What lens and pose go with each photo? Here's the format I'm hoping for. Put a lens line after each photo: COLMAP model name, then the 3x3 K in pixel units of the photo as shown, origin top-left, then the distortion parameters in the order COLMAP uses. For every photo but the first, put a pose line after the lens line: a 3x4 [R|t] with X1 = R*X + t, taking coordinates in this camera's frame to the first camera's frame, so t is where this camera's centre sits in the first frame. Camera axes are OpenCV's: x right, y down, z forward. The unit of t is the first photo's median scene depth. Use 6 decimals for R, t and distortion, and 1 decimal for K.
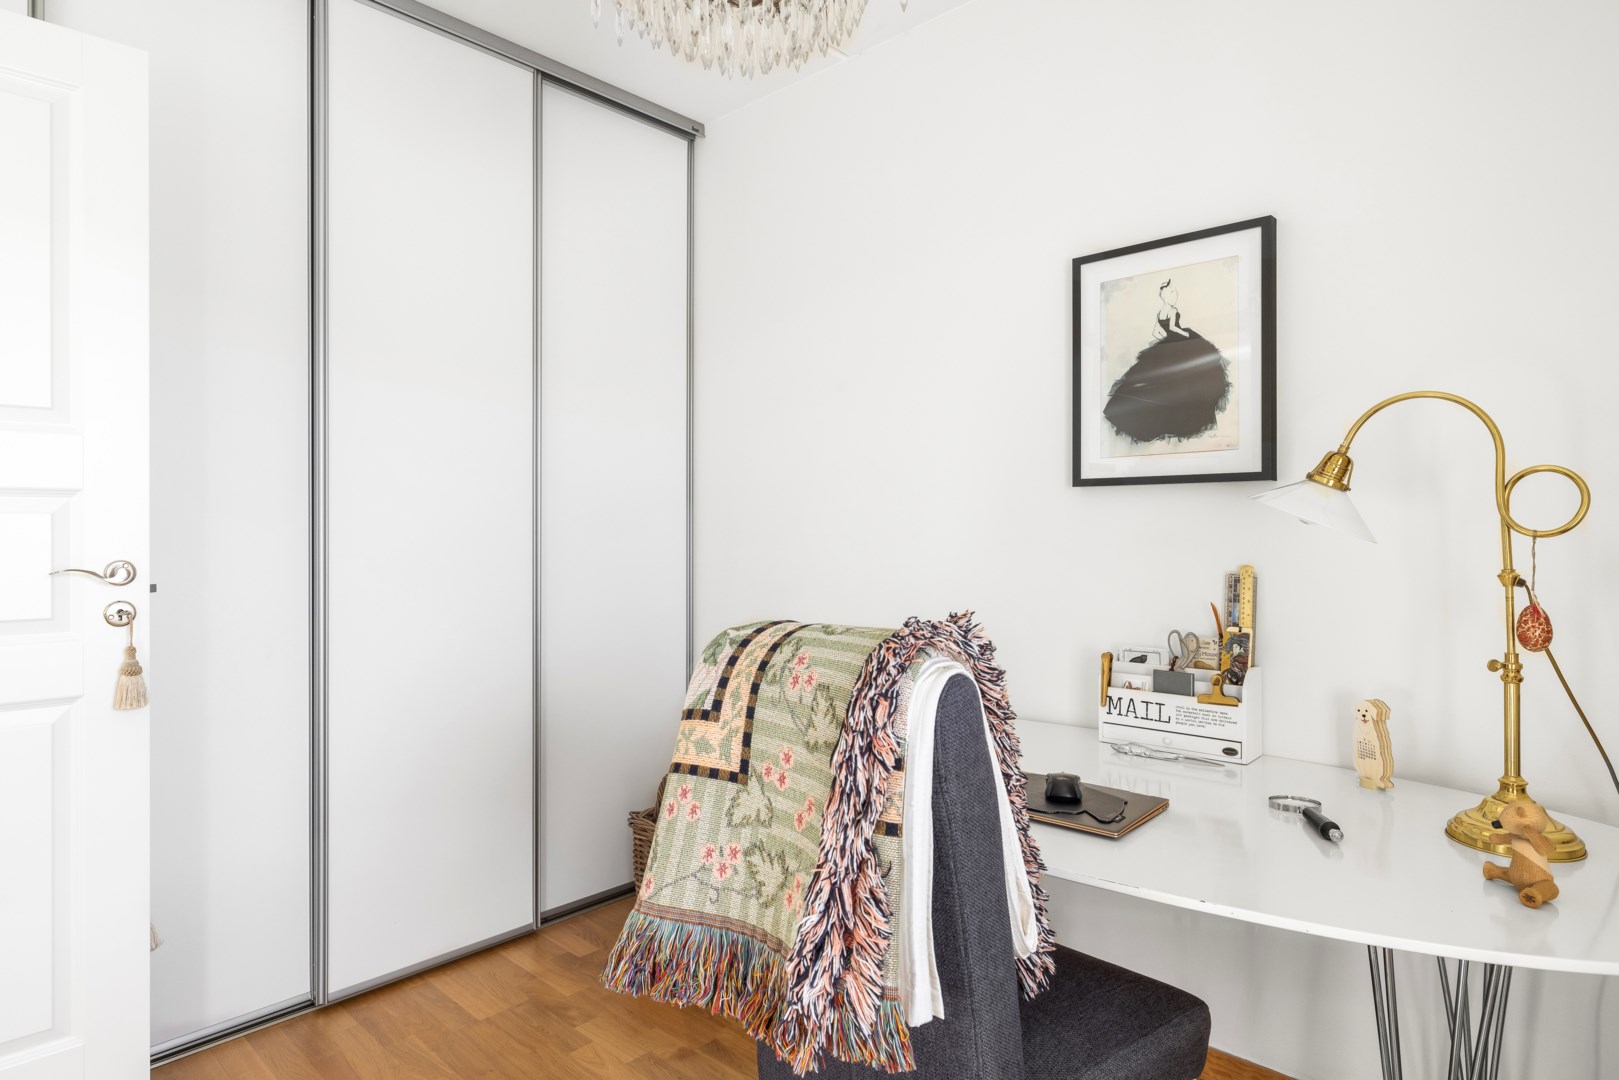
lens RADIAL K [[914.5, 0, 784.8], [0, 914.5, 533.2], [0, 0, 1]] dist [0.001222, -0.000168]
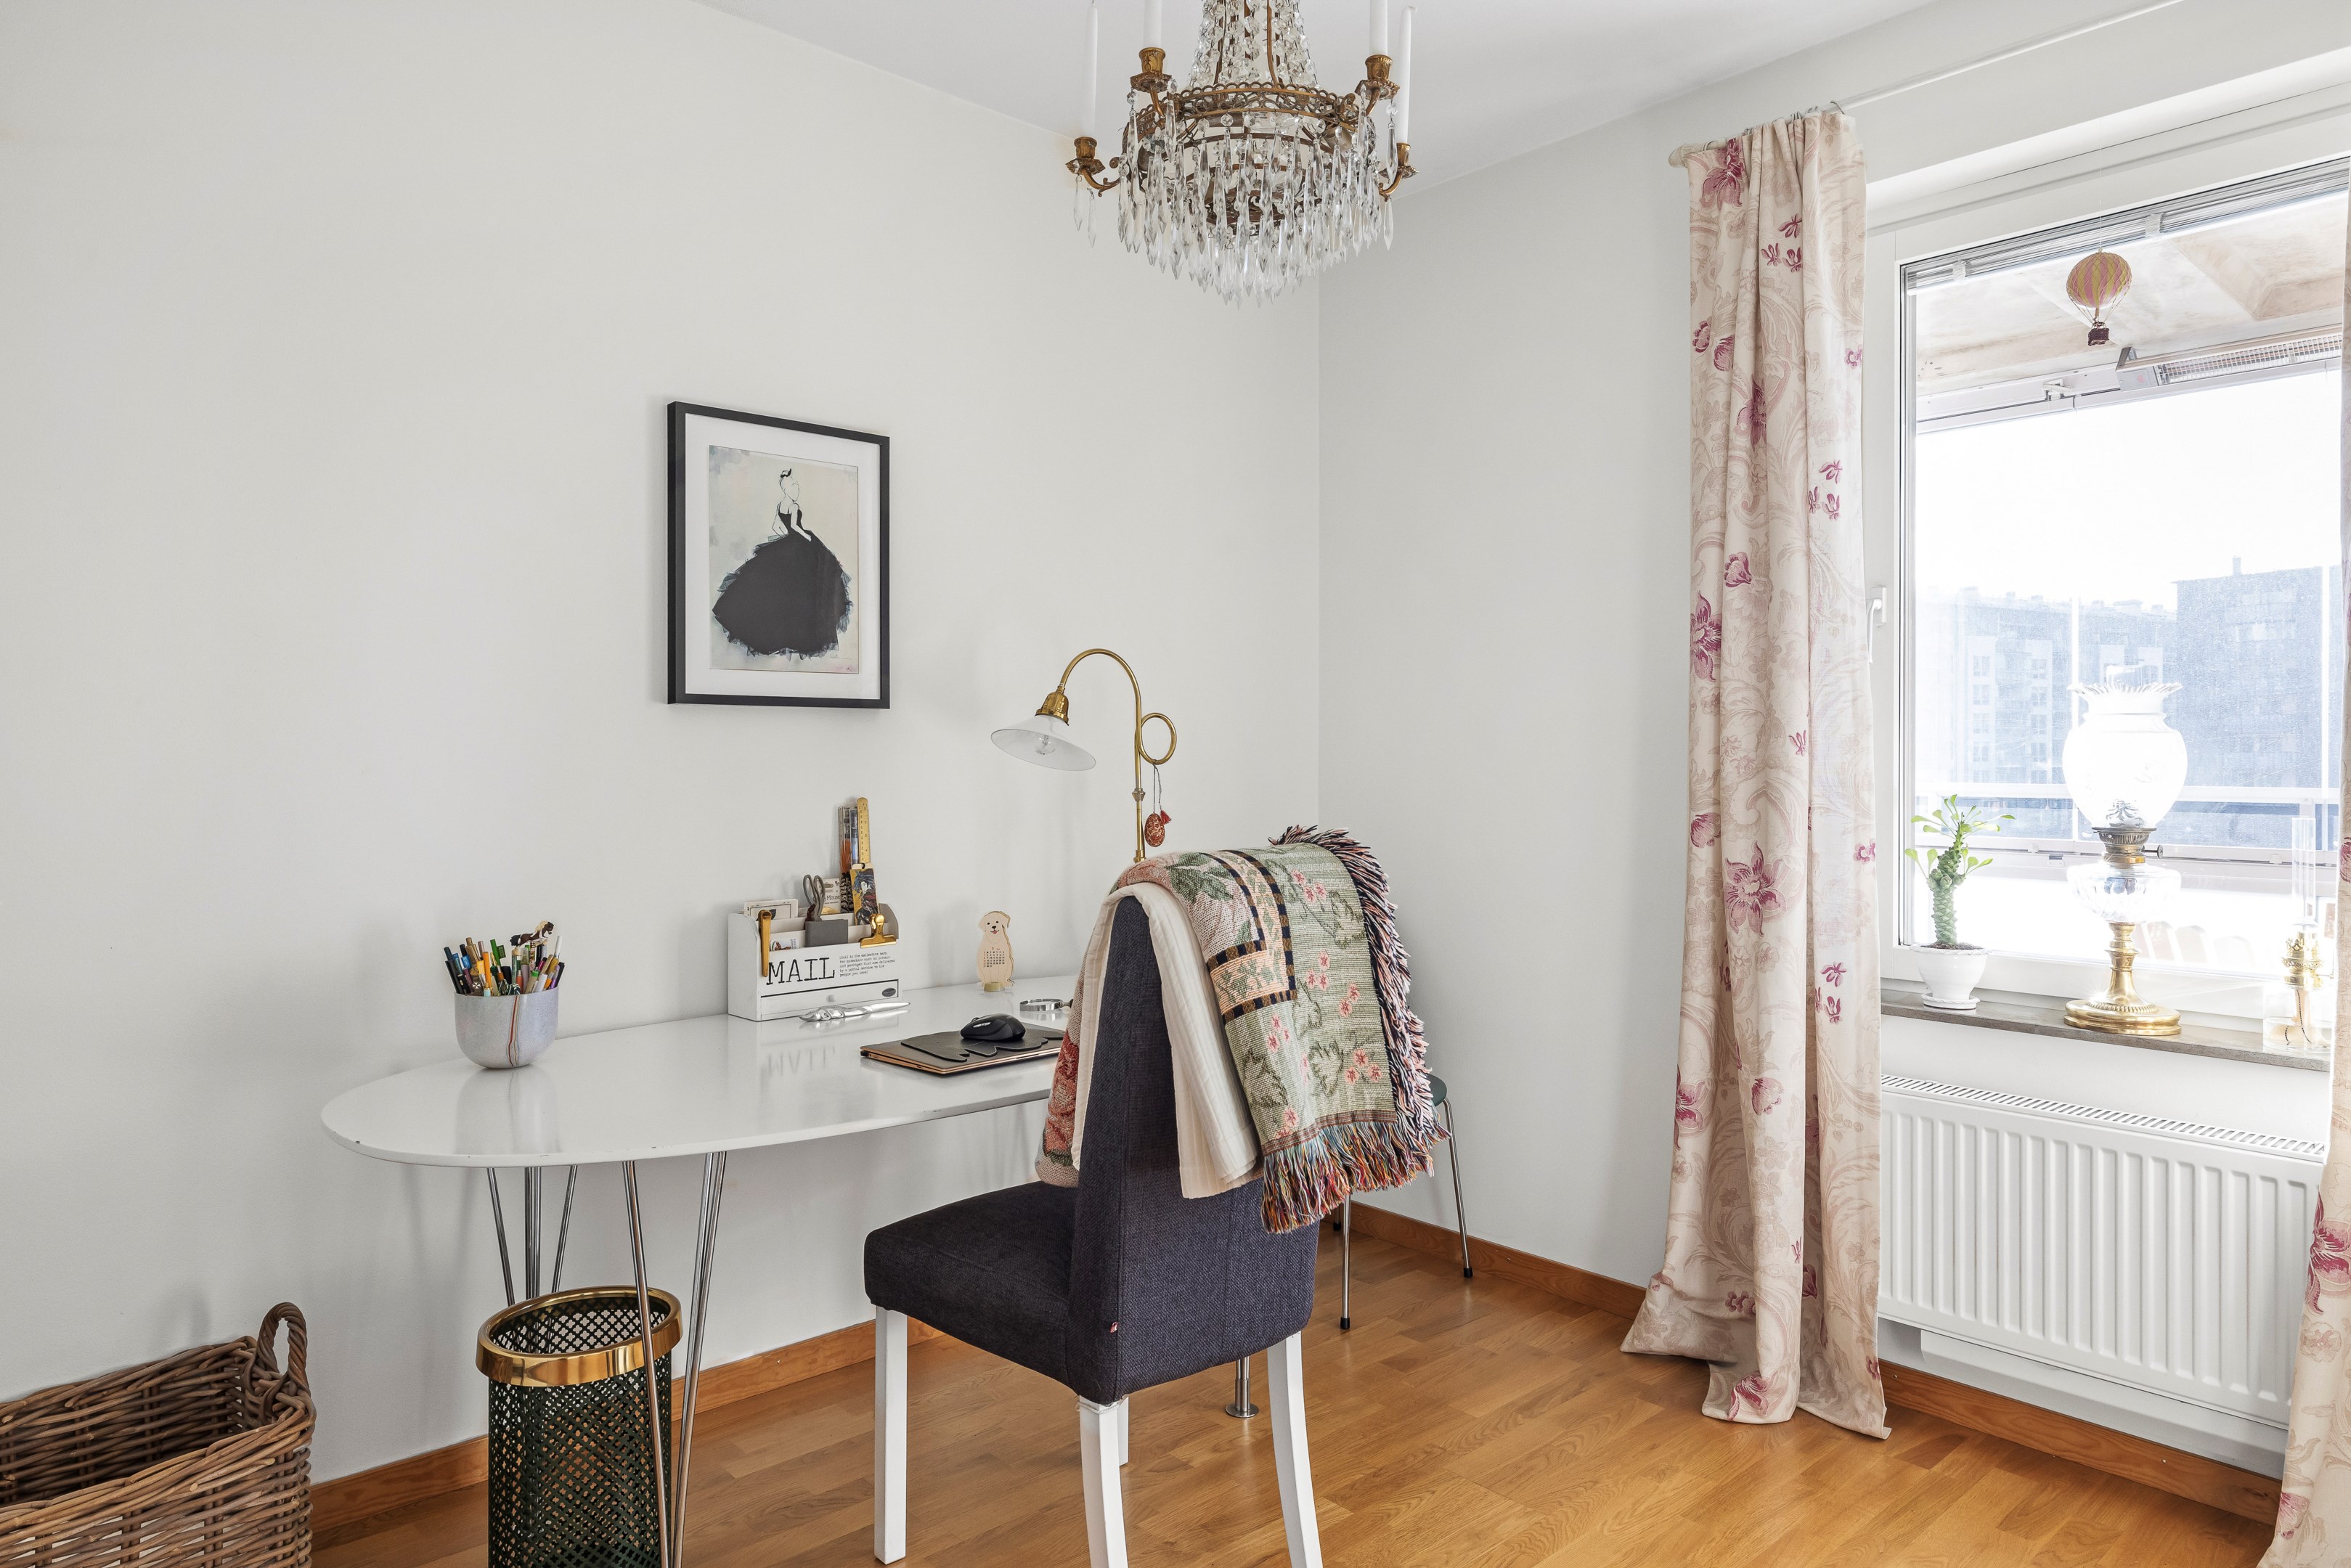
lens RADIAL K [[1459.1, 0, 1183.0], [0, 1459.1, 773.9], [0, 0, 1]] dist [0.000780, 0.000496]
pose [[0.073448, -0.011533, 0.997232, -0.970539], [0.007662, 0.999910, 0.010999, -0.002999], [-0.997270, 0.006833, 0.073530, 0.560655]]
